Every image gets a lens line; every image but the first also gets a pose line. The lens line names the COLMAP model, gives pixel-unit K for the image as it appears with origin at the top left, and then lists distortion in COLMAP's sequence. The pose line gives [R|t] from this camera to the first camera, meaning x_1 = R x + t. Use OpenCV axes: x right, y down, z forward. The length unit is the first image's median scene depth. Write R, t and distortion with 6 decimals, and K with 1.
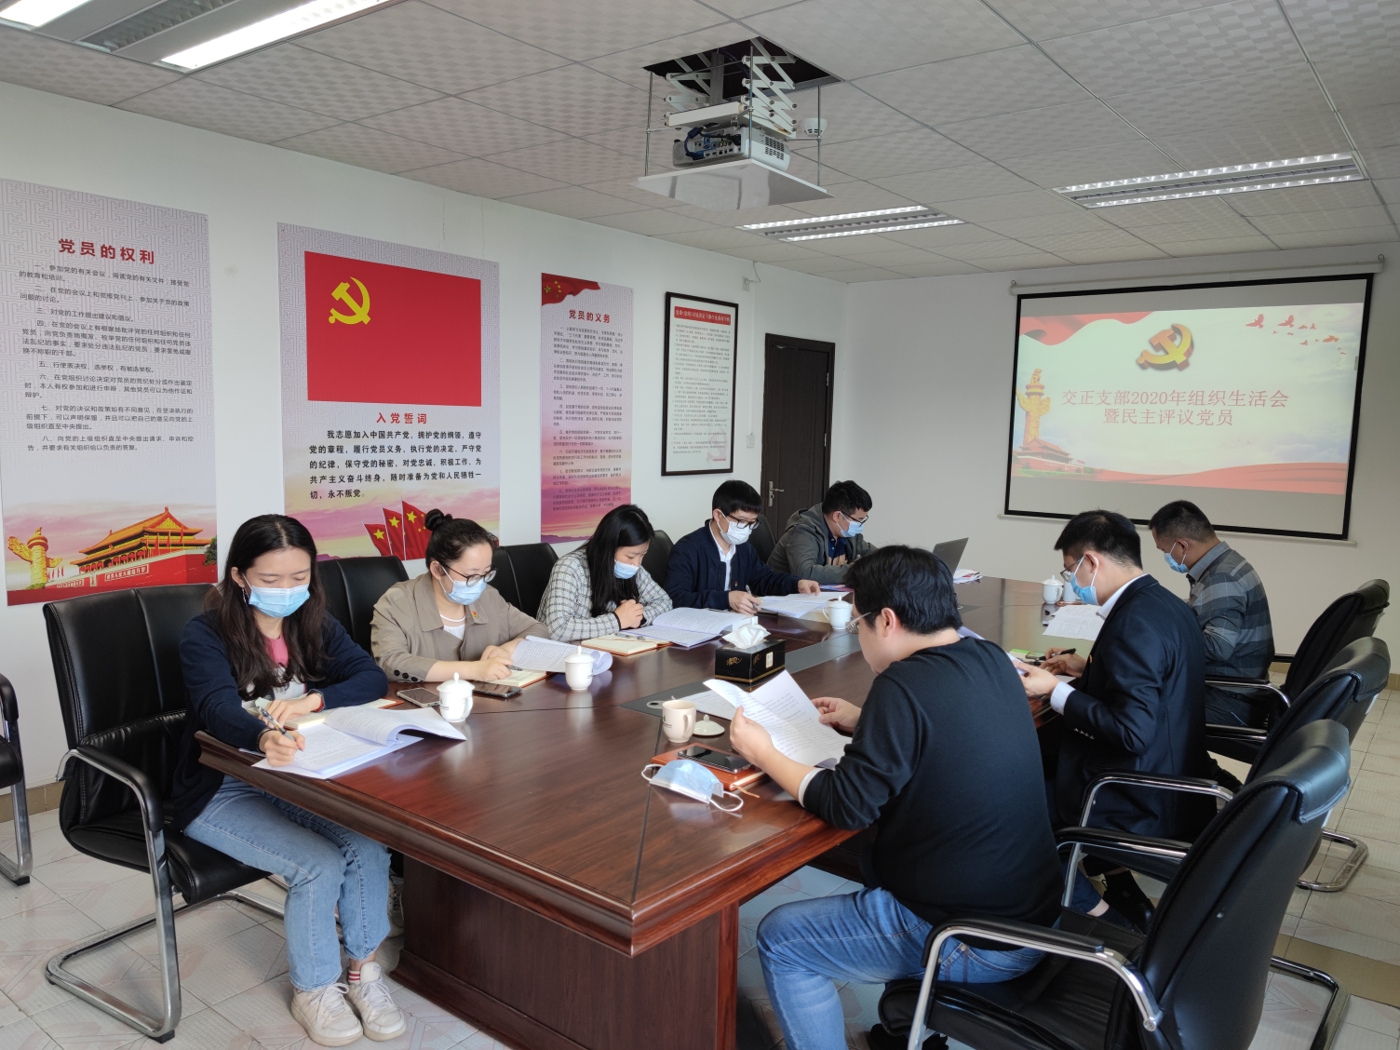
lens RADIAL K [[1032.2, 0, 701.7], [0, 1032.2, 521.3], [0, 0, 1]] dist [0.041343, -0.009153]
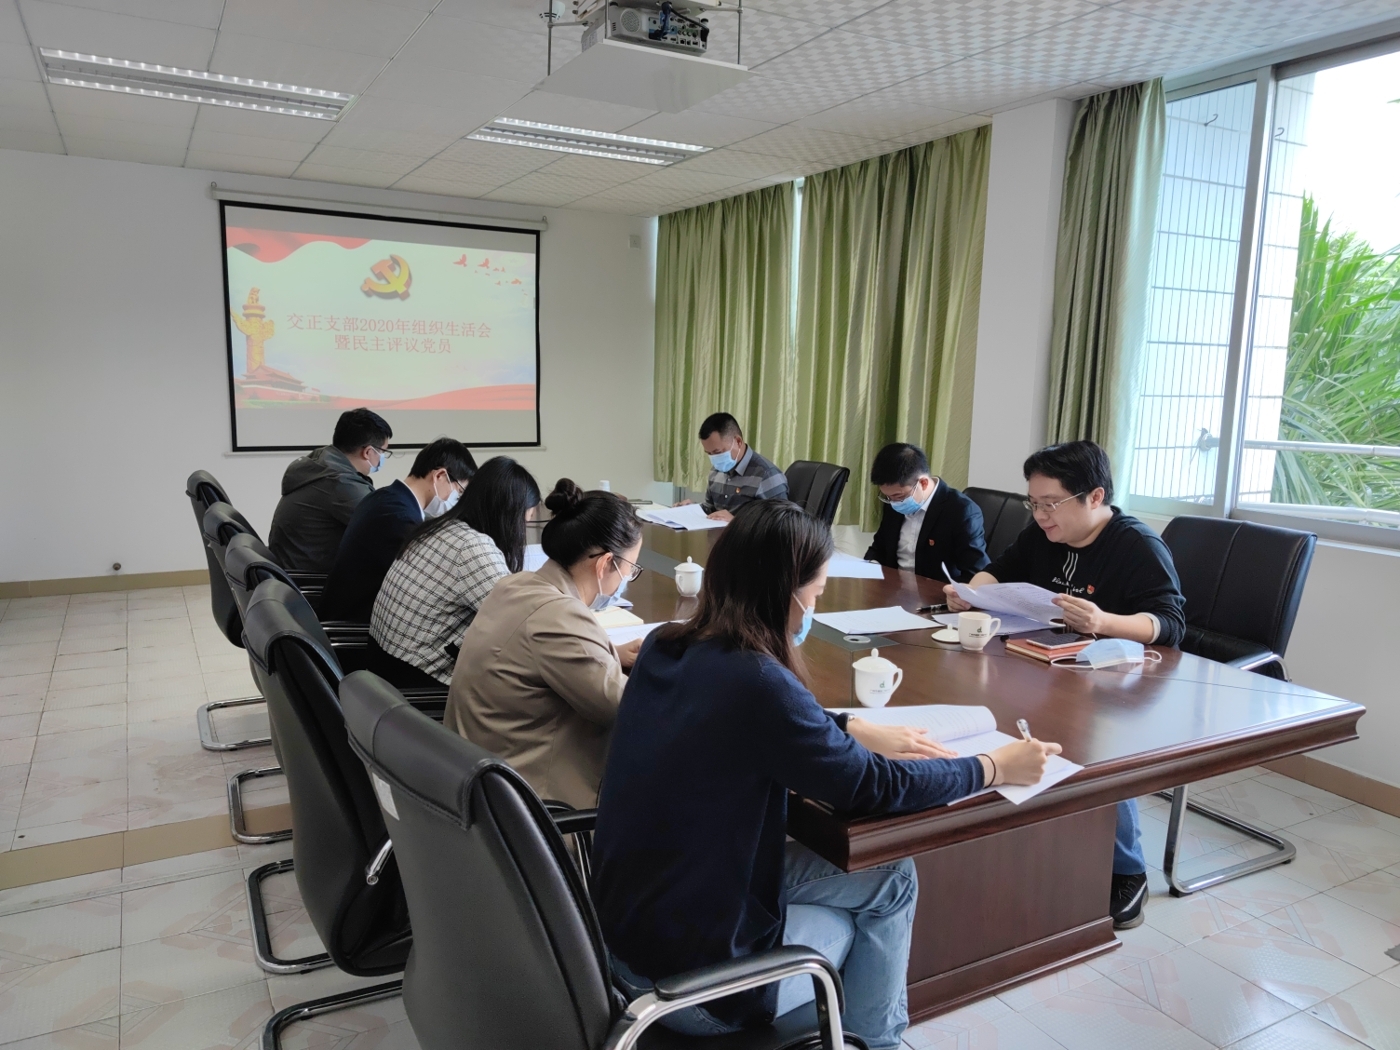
lens RADIAL K [[1032.2, 0, 700.0], [0, 1032.2, 531.2], [0, 0, 1]] dist [0.041343, -0.009153]
pose [[0.394934, -0.152134, 0.906026, -0.402418], [0.081814, 0.988100, 0.130253, -0.024925], [-0.915060, 0.022684, 0.402680, 0.297612]]
